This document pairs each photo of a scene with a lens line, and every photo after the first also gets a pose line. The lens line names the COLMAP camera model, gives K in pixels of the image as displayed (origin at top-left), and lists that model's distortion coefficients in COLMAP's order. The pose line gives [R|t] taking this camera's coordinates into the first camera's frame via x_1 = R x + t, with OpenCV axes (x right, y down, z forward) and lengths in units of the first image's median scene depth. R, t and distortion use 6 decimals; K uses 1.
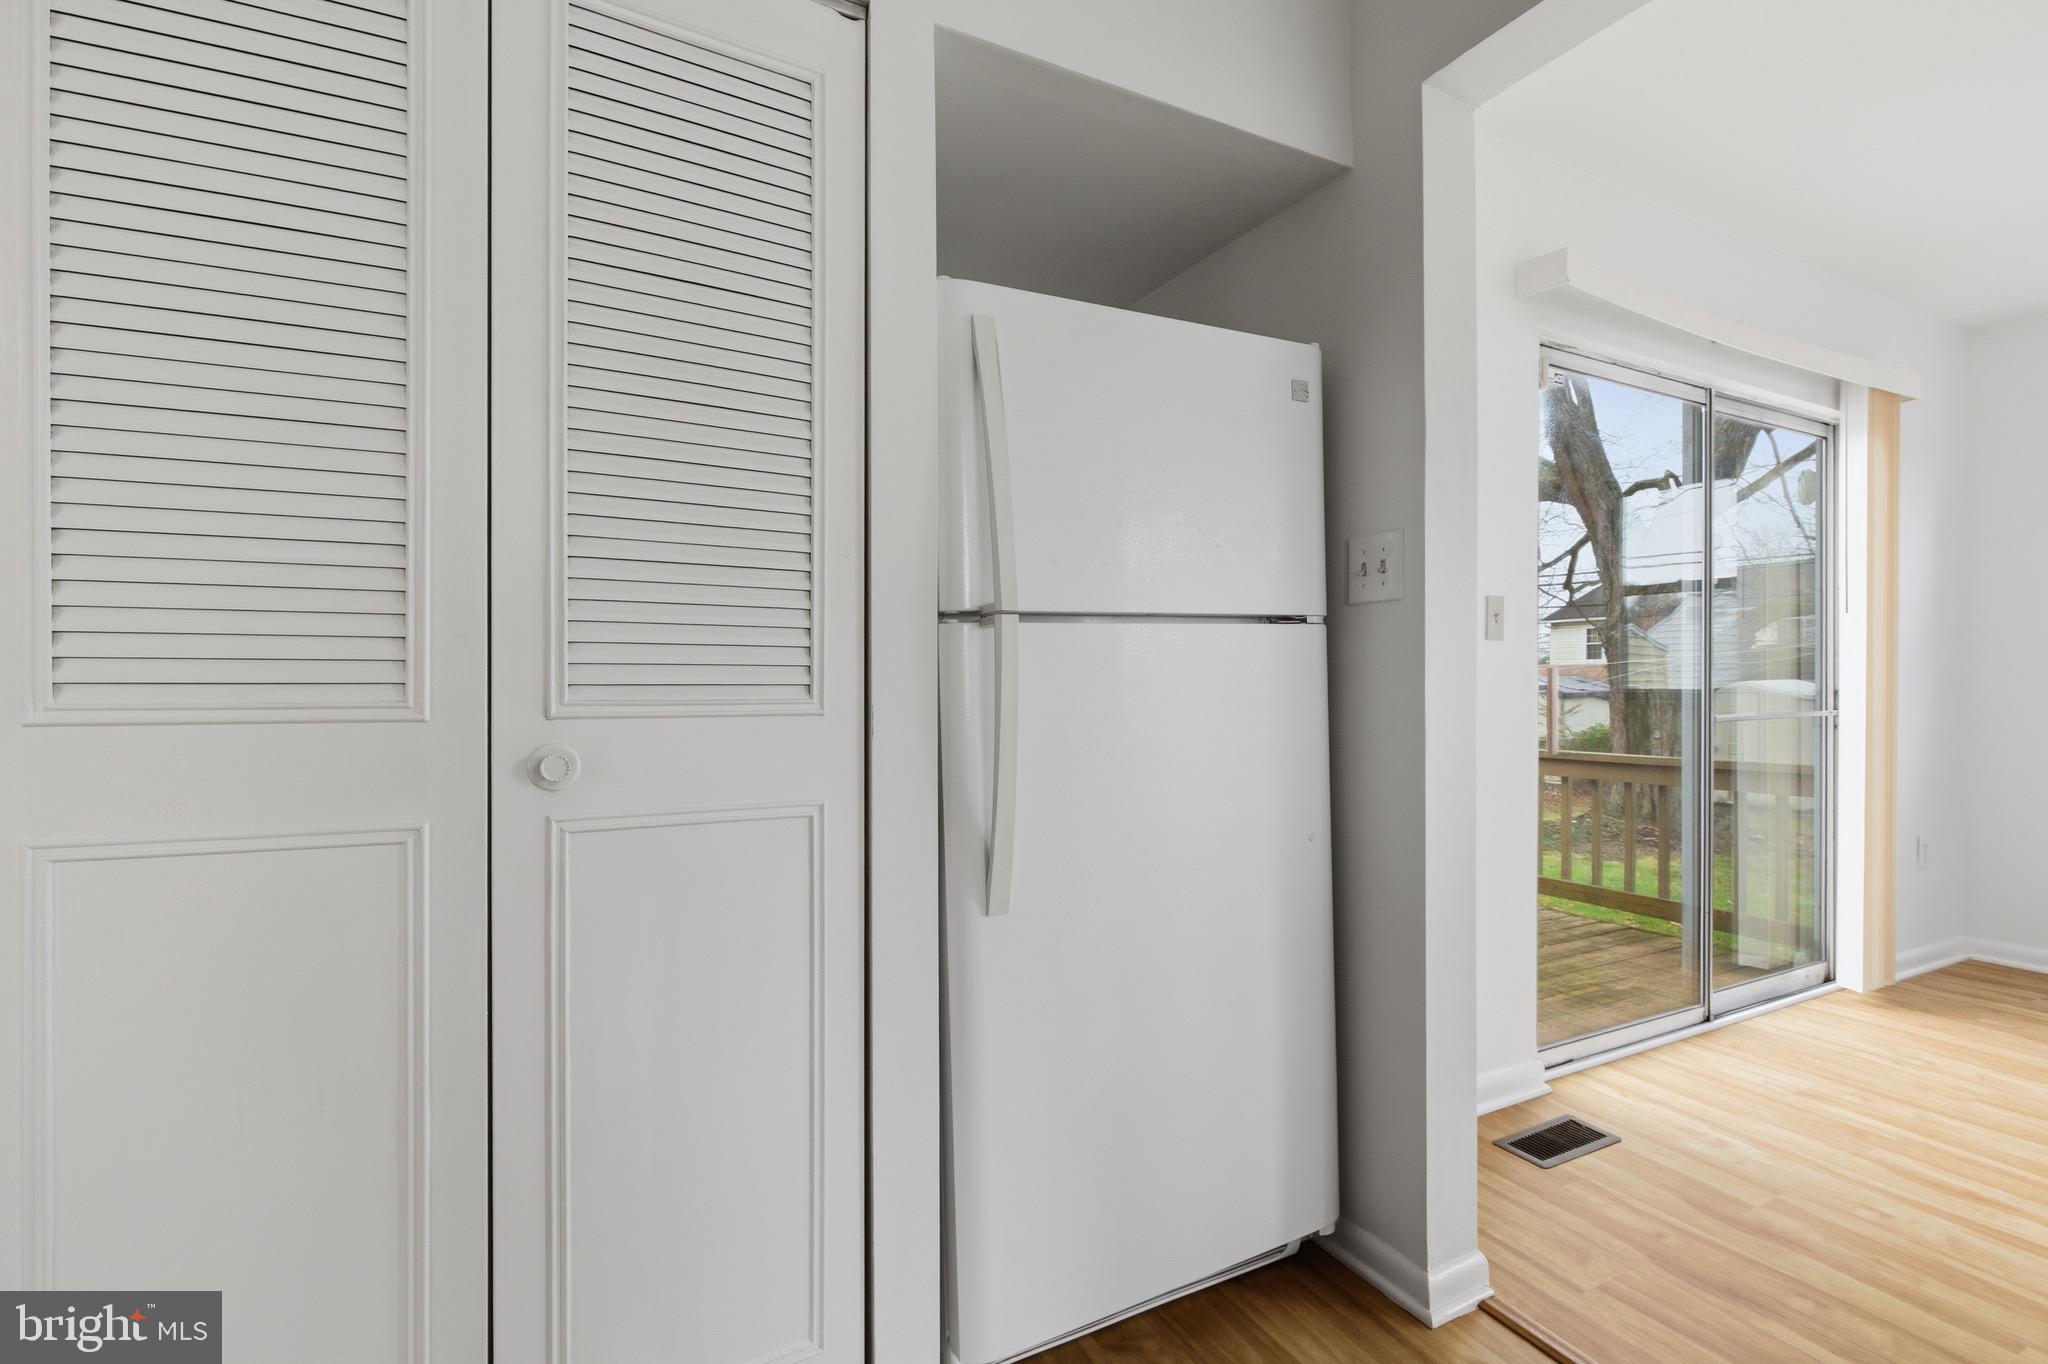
lens RADIAL K [[934.2, 0, 1040.3], [0, 934.2, 684.6], [0, 0, 1]] dist [0.001654, -0.000884]
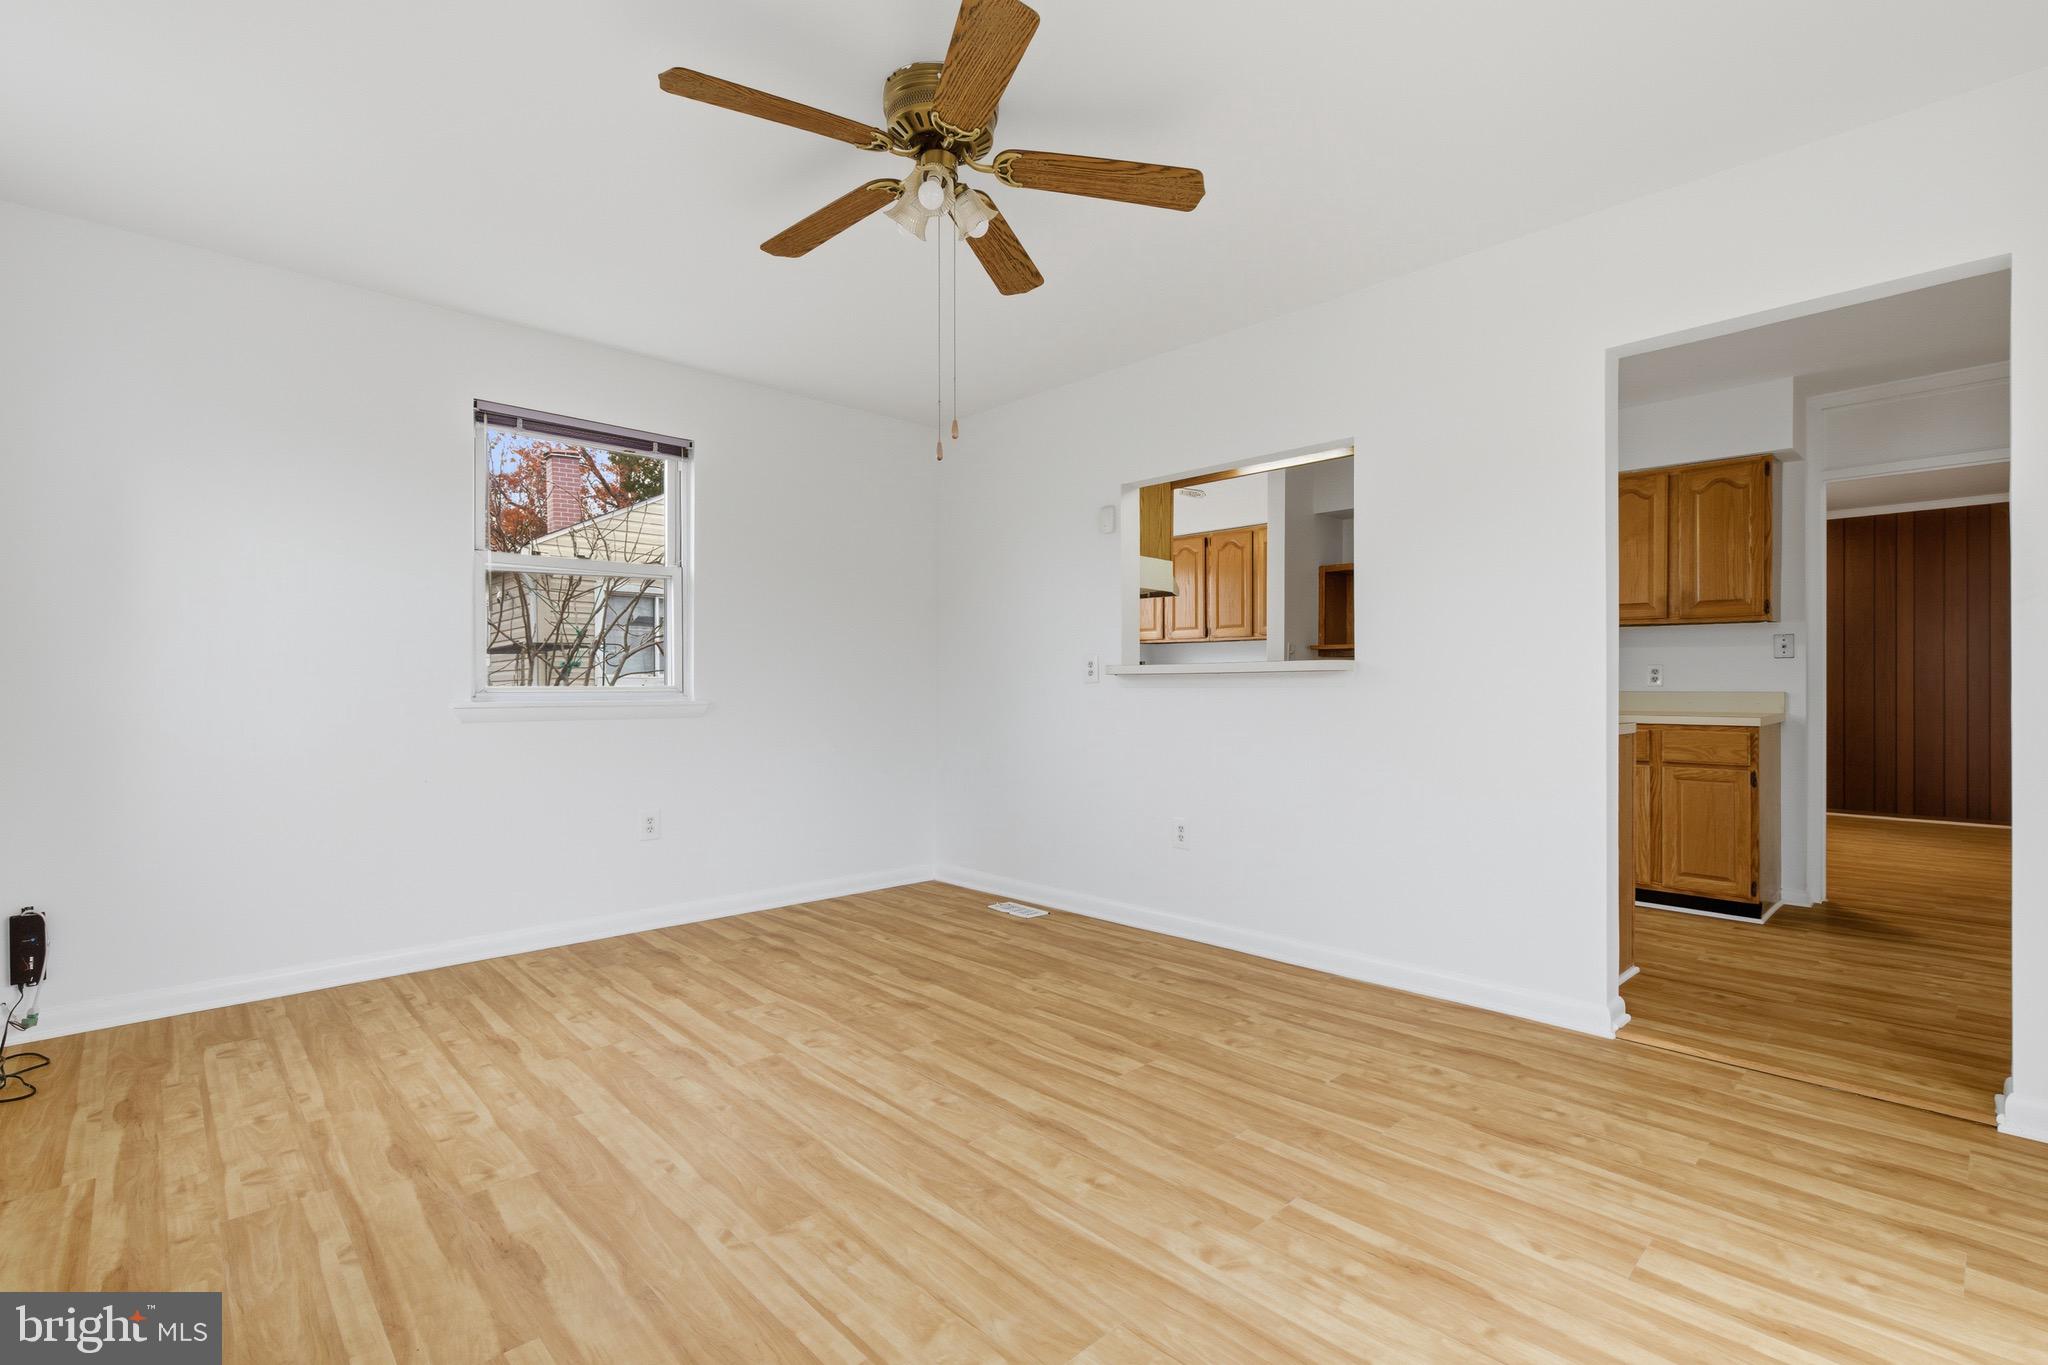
lens RADIAL K [[934.2, 0, 1040.3], [0, 934.2, 685.1], [0, 0, 1]] dist [0.001654, -0.000884]
pose [[-0.959105, -0.003852, -0.283025, 1.901946], [-0.004790, 0.999985, 0.002624, 0.014755], [0.283010, 0.003872, -0.959109, 1.639345]]
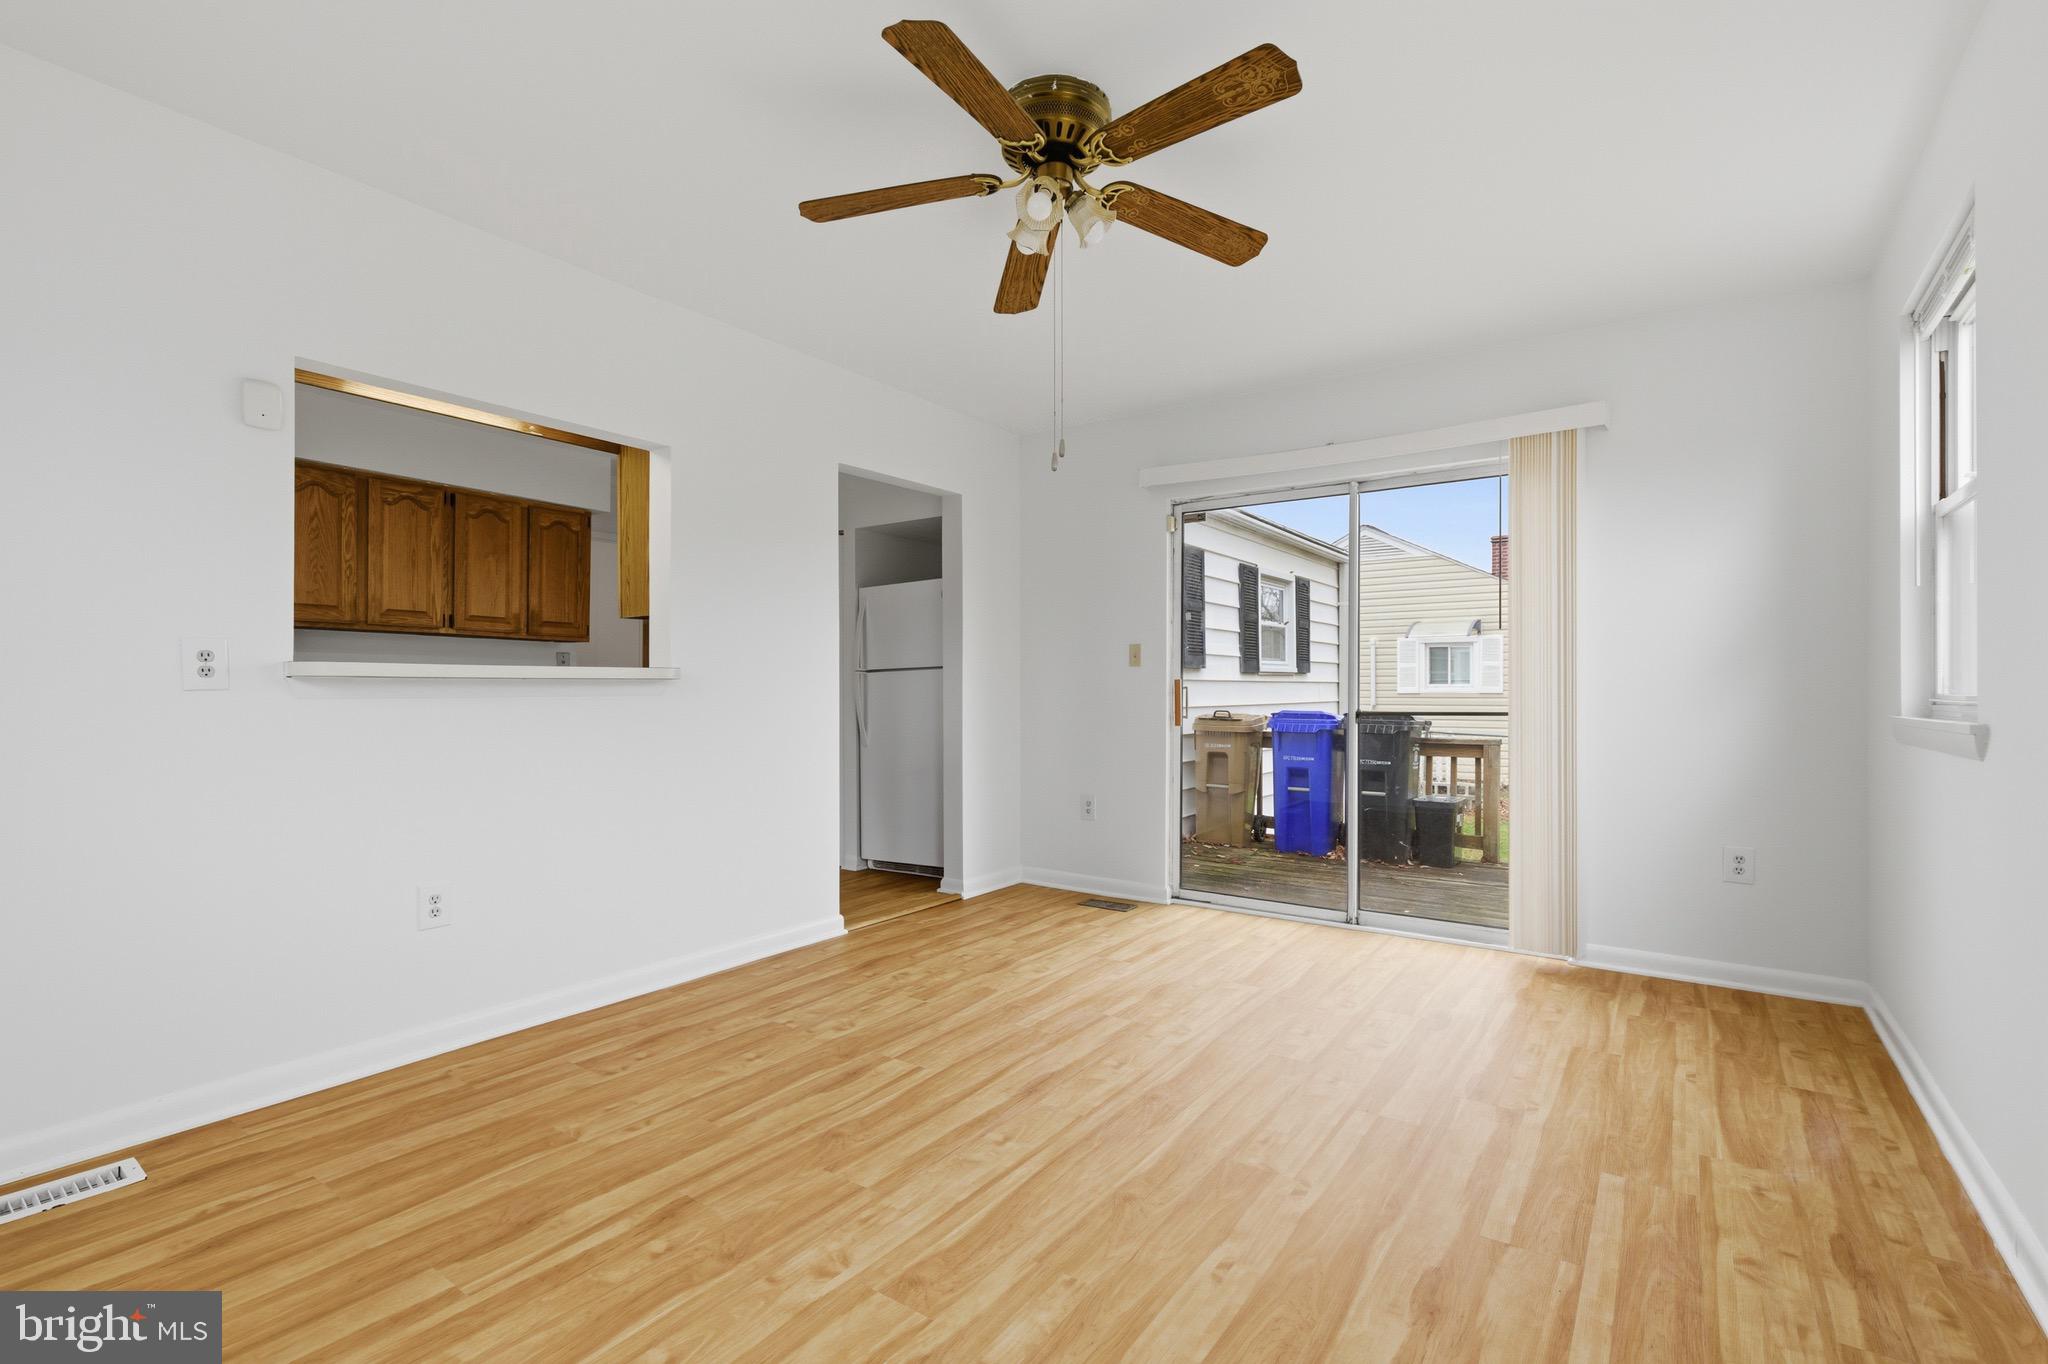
lens RADIAL K [[934.2, 0, 1040.3], [0, 934.2, 684.6], [0, 0, 1]] dist [0.001654, -0.000884]
pose [[0.470723, -0.011779, -0.882202, 2.746180], [-0.002145, 0.999893, -0.014495, 0.025277], [0.882278, 0.008715, 0.470647, -0.143785]]
